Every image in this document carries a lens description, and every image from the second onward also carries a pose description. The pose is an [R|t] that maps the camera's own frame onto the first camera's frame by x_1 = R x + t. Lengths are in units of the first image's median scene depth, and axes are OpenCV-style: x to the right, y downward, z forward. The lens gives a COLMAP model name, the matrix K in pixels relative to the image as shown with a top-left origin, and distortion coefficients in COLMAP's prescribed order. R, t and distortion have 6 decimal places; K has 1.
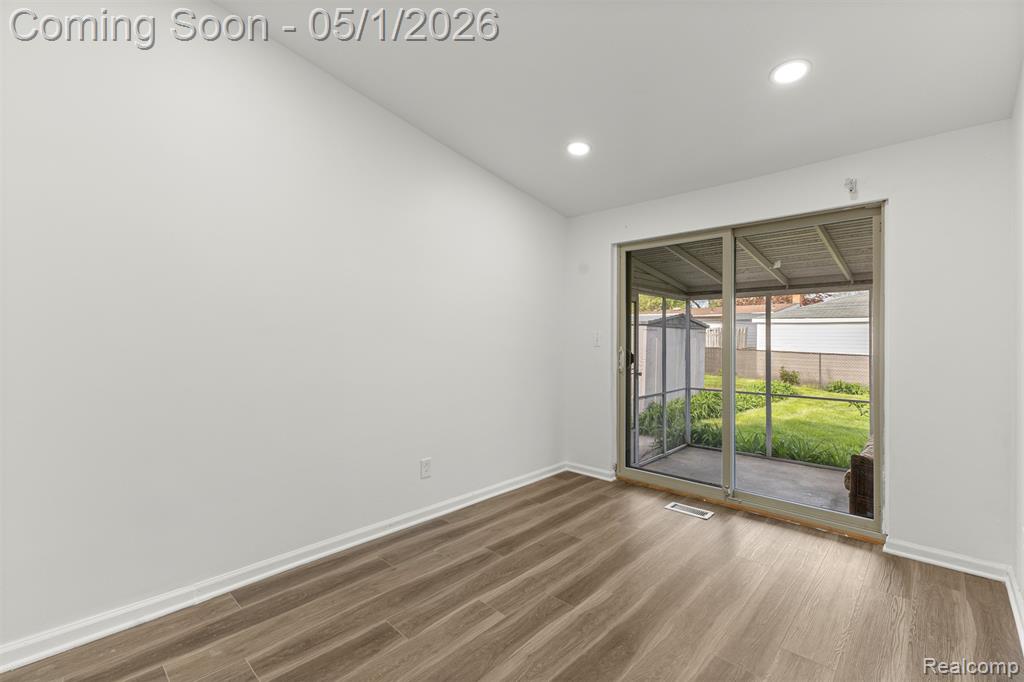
lens RADIAL K [[441.5, 0, 512.2], [0, 441.5, 337.2], [0, 0, 1]] dist [0.001743, 0.000069]
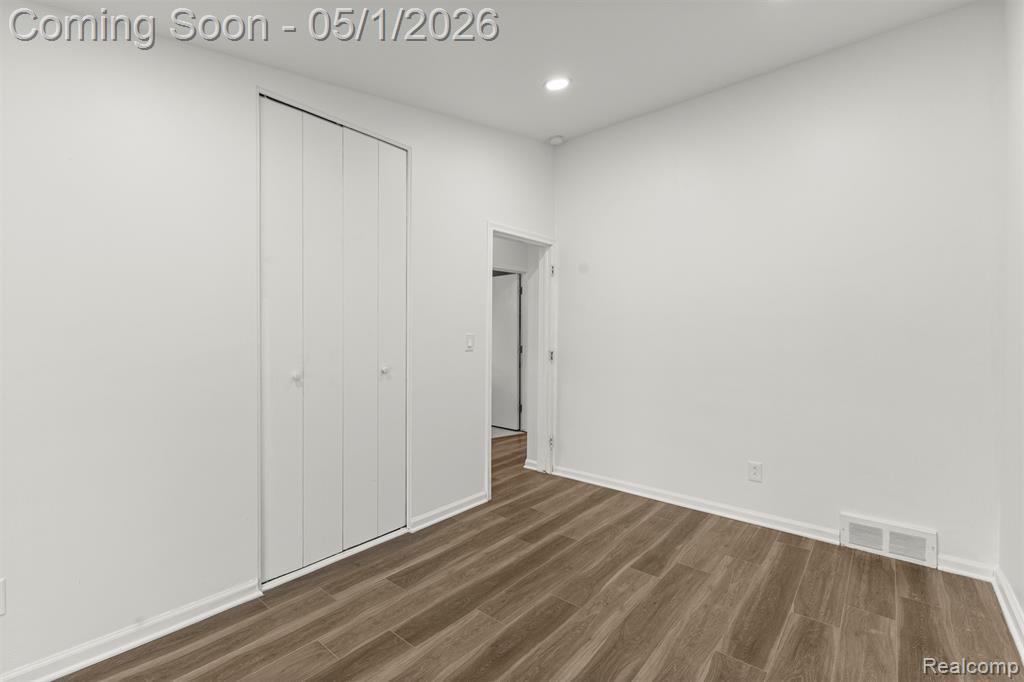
lens RADIAL K [[441.5, 0, 512.2], [0, 441.5, 337.2], [0, 0, 1]] dist [0.001743, 0.000069]
pose [[-0.998031, -0.002504, -0.062667, 0.288296], [-0.002972, 0.999968, 0.007377, -0.016782], [0.062647, 0.007549, -0.998007, 2.004289]]
